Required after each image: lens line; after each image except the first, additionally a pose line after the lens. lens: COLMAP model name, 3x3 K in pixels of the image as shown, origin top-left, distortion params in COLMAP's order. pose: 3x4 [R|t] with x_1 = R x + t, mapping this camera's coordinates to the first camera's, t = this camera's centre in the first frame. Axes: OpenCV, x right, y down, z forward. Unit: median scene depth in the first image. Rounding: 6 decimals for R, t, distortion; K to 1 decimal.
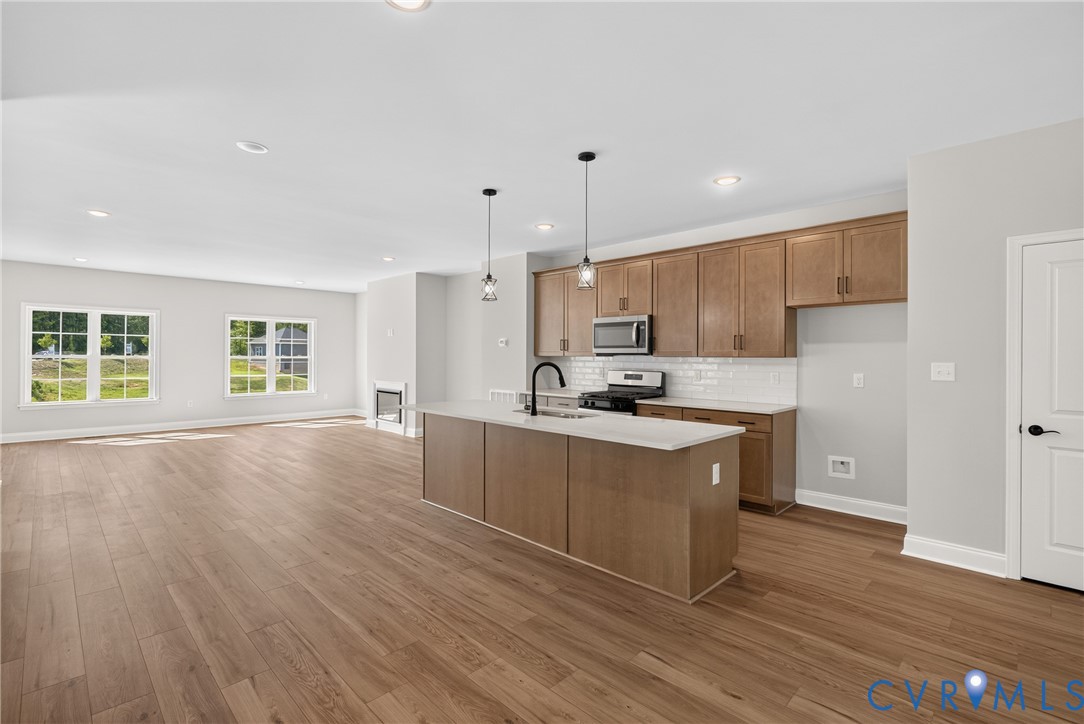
lens RADIAL K [[493.6, 0, 547.2], [0, 493.6, 360.1], [0, 0, 1]] dist [-0.001938, -0.000541]
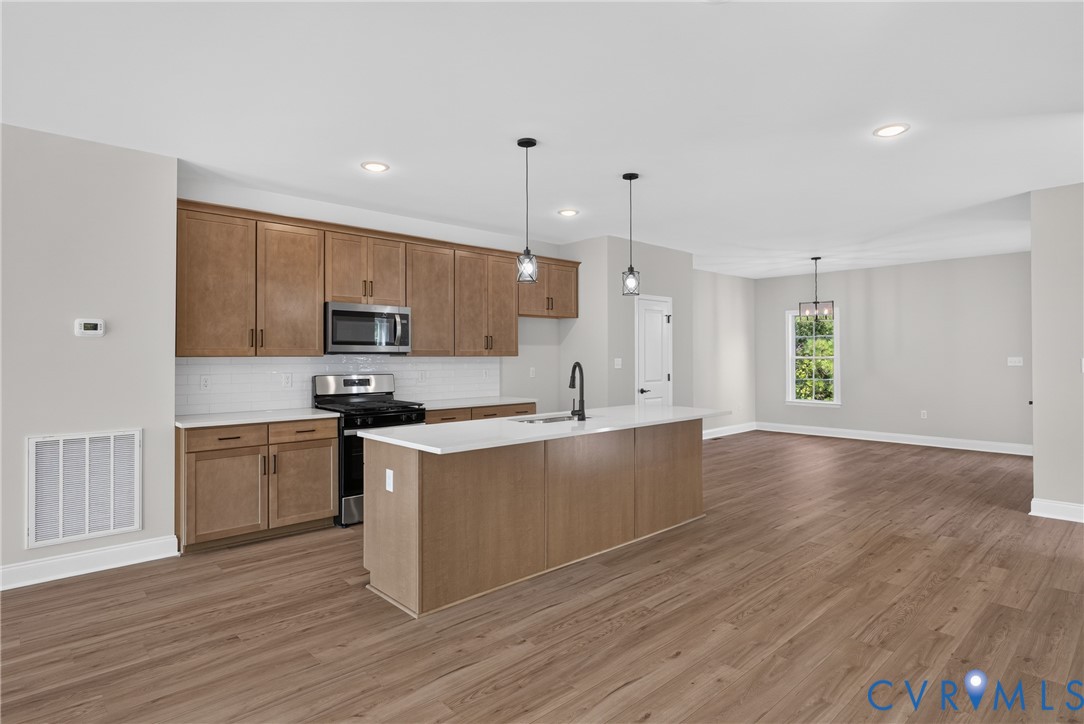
lens RADIAL K [[578.2, 0, 541.3], [0, 578.2, 355.8], [0, 0, 1]] dist [-0.001668, -0.001436]
pose [[0.046717, -0.004253, 0.998899, -0.999205], [0.010895, 0.999934, 0.003748, -0.011580], [-0.998849, 0.010708, 0.046760, 0.927579]]
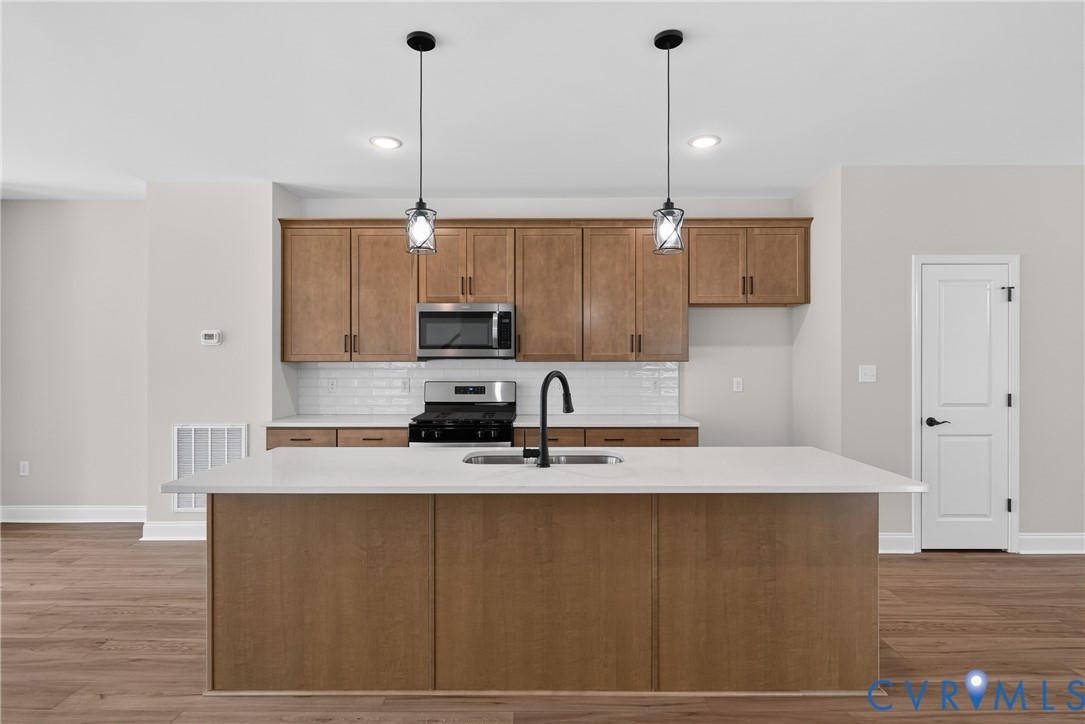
lens RADIAL K [[556.3, 0, 541.0], [0, 556.3, 363.7], [0, 0, 1]] dist [0.000205, -0.001902]
pose [[0.716539, -0.007665, 0.697505, -0.428739], [0.010065, 0.999949, 0.000649, -0.004875], [-0.697474, 0.006556, 0.716580, 0.496736]]
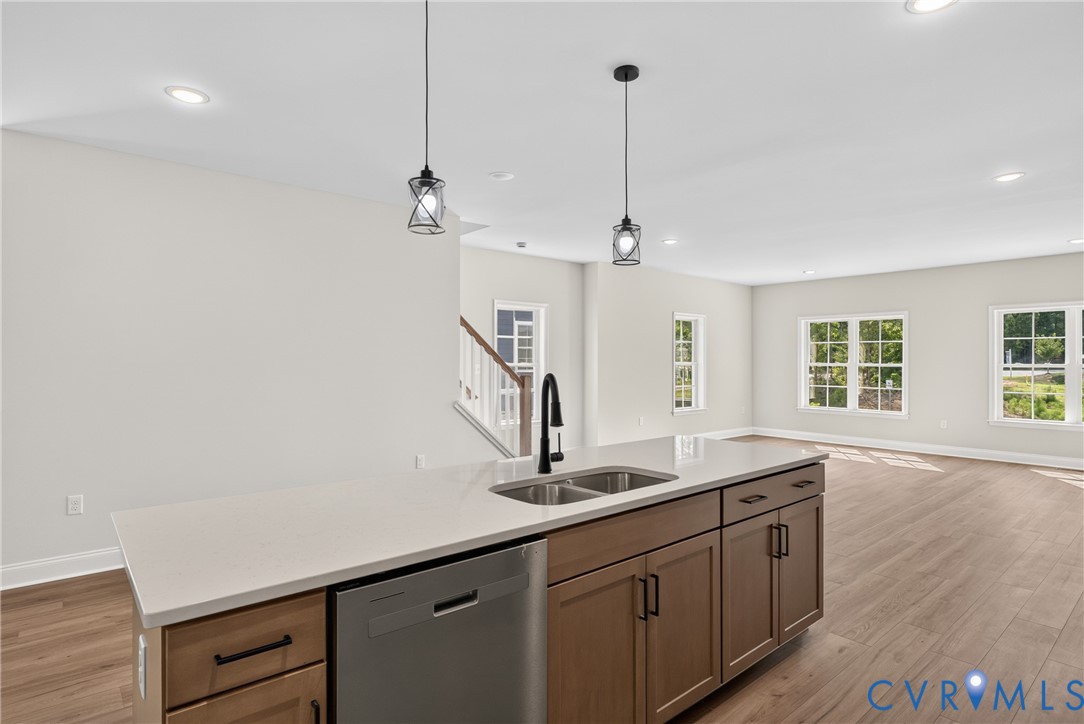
lens RADIAL K [[578.2, 0, 547.4], [0, 578.2, 356.5], [0, 0, 1]] dist [-0.001668, -0.001436]
pose [[-0.075539, -0.009600, -0.997097, 0.548021], [-0.011061, 0.999900, -0.008789, -0.008927], [0.997081, 0.010365, -0.075638, 0.948452]]
